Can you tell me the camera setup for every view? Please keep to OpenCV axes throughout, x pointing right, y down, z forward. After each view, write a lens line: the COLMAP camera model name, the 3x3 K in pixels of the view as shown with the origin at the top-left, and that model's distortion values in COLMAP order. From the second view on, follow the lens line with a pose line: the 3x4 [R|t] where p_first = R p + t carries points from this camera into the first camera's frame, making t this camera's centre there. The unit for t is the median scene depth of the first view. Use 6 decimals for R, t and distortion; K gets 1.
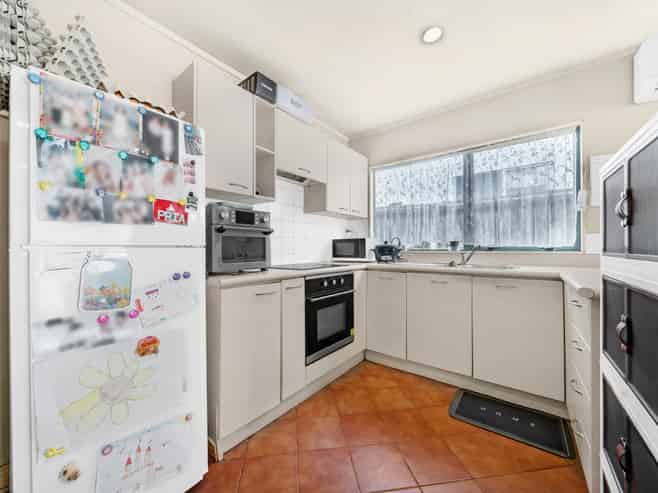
lens RADIAL K [[256.6, 0, 322.0], [0, 256.6, 248.0], [0, 0, 1]] dist [-0.005442, -0.000817]
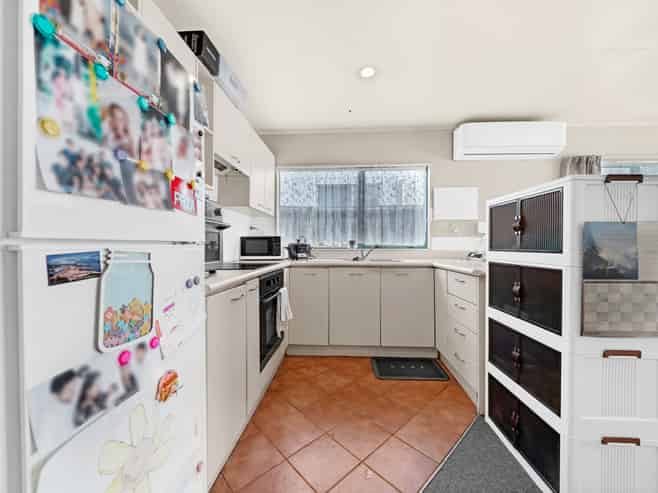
lens RADIAL K [[256.6, 0, 326.5], [0, 256.6, 246.1], [0, 0, 1]] dist [-0.005442, -0.000817]
pose [[0.818145, 0.002917, 0.575004, -0.416223], [-0.002720, 0.999996, -0.001203, 0.002104], [-0.575005, -0.000580, 0.818150, 0.103086]]
